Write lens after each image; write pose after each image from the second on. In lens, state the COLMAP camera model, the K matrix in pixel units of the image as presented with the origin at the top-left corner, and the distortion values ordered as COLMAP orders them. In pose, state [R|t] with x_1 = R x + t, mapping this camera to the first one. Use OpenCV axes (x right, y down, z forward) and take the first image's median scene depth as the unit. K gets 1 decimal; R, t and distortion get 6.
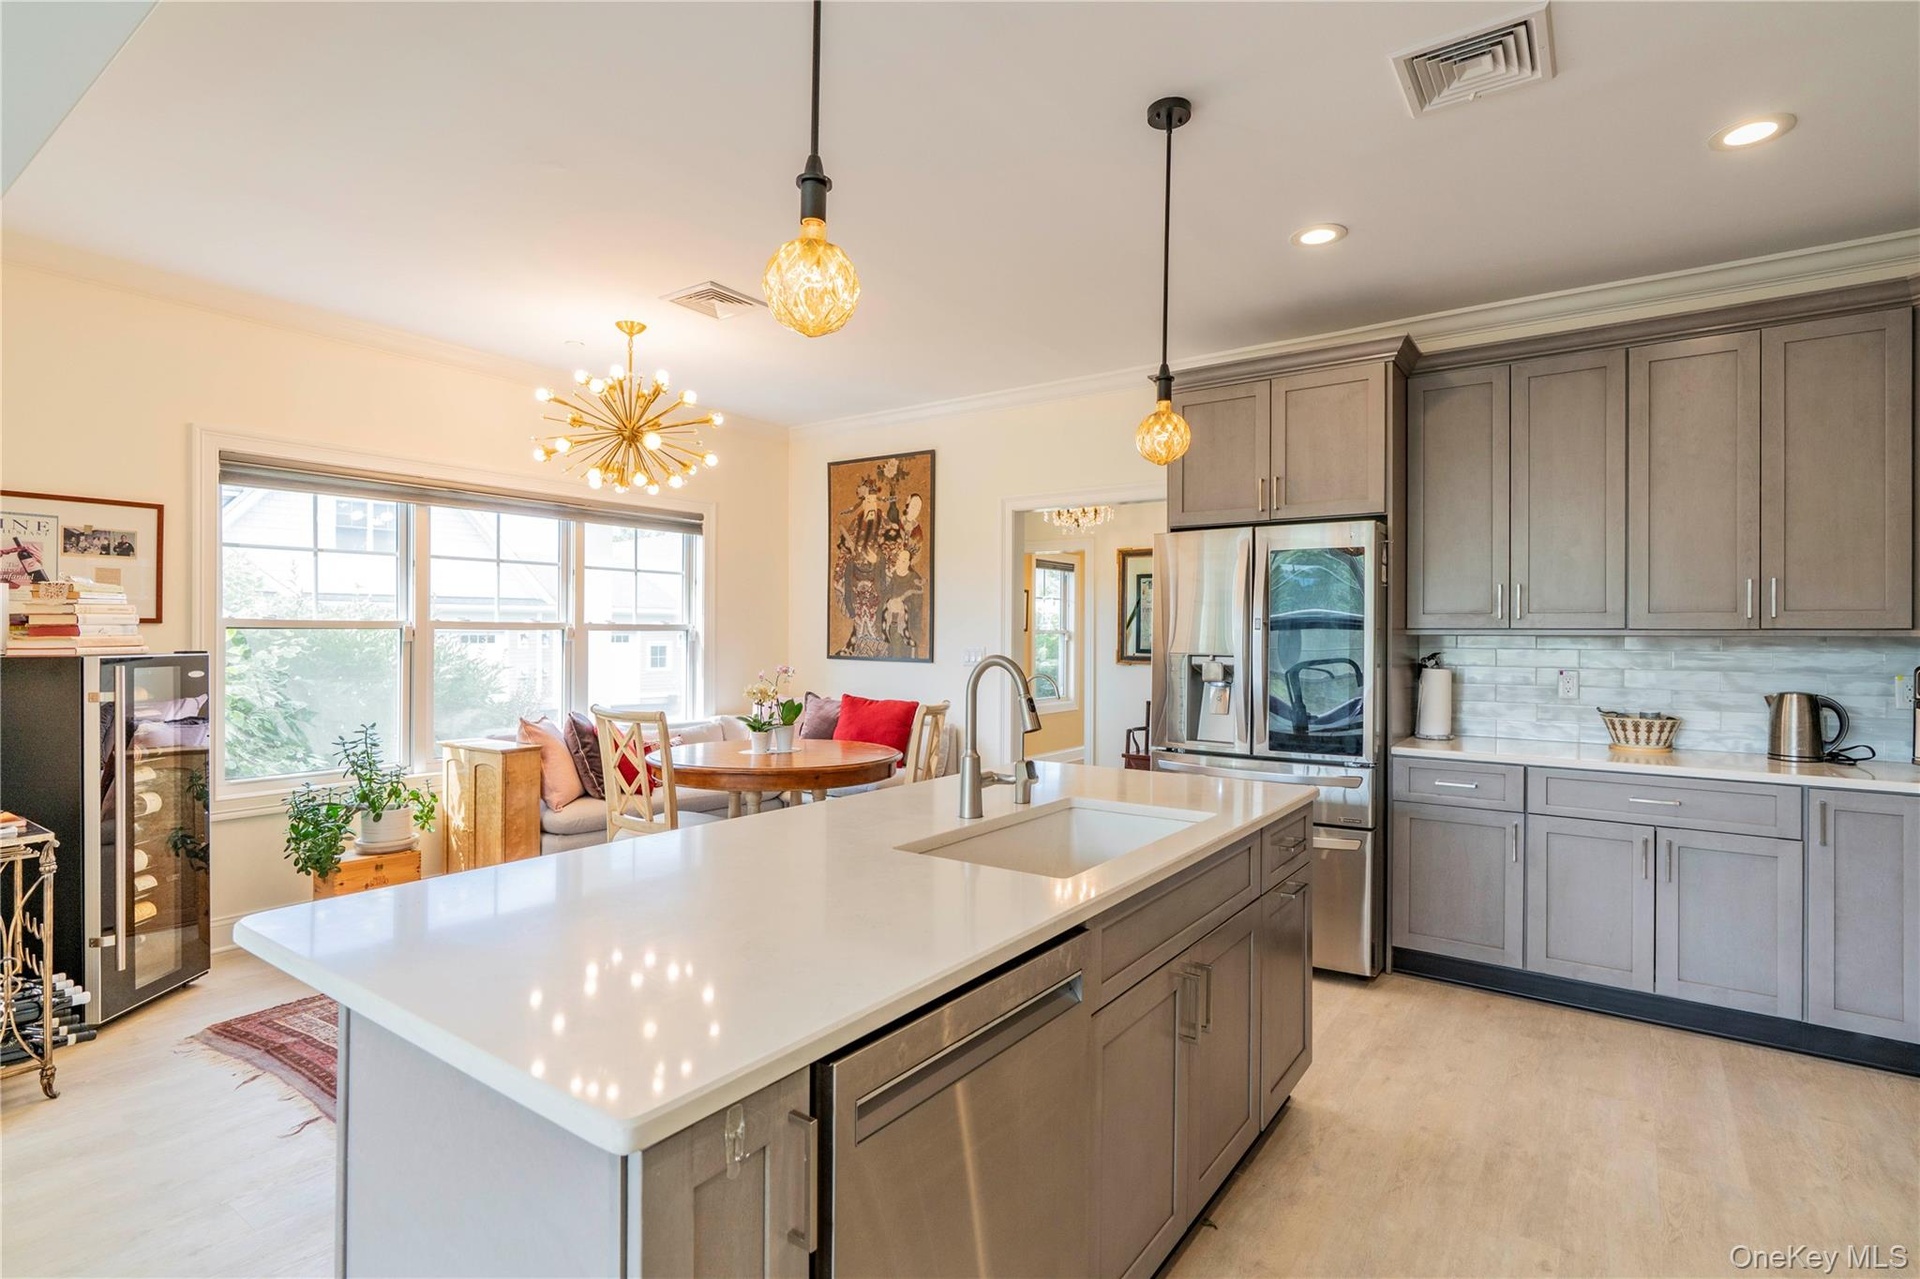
lens RADIAL K [[945.9, 0, 949.6], [0, 945.9, 632.5], [0, 0, 1]] dist [-0.002505, 0.000468]
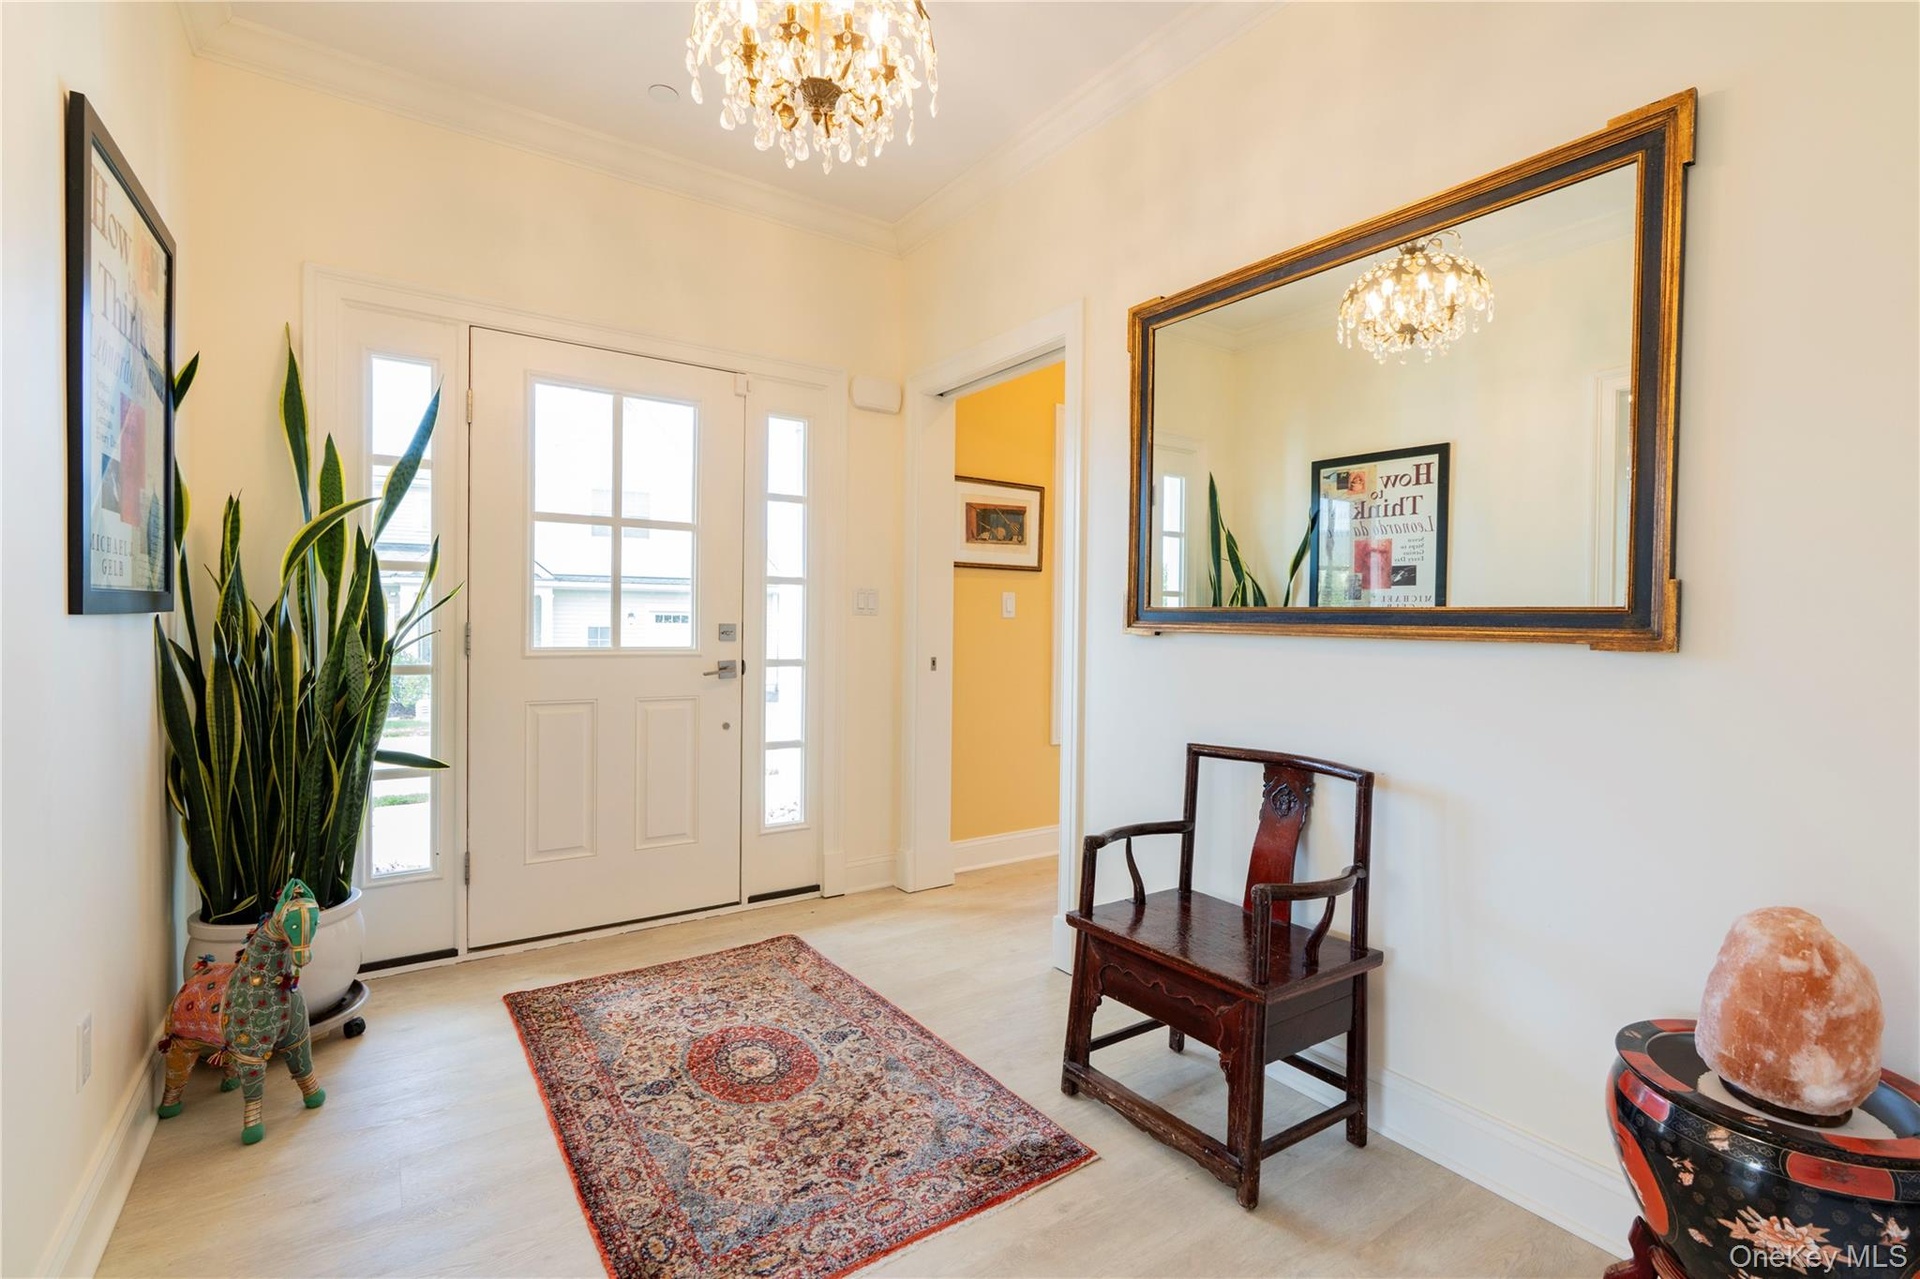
lens RADIAL K [[868.7, 0, 972.8], [0, 868.7, 639.0], [0, 0, 1]] dist [-0.001795, 0.001009]
pose [[0.946021, 0.008447, -0.323996, 0.327846], [-0.003997, 0.999888, 0.014397, 0.044483], [0.324082, -0.012325, 0.945949, 0.965235]]
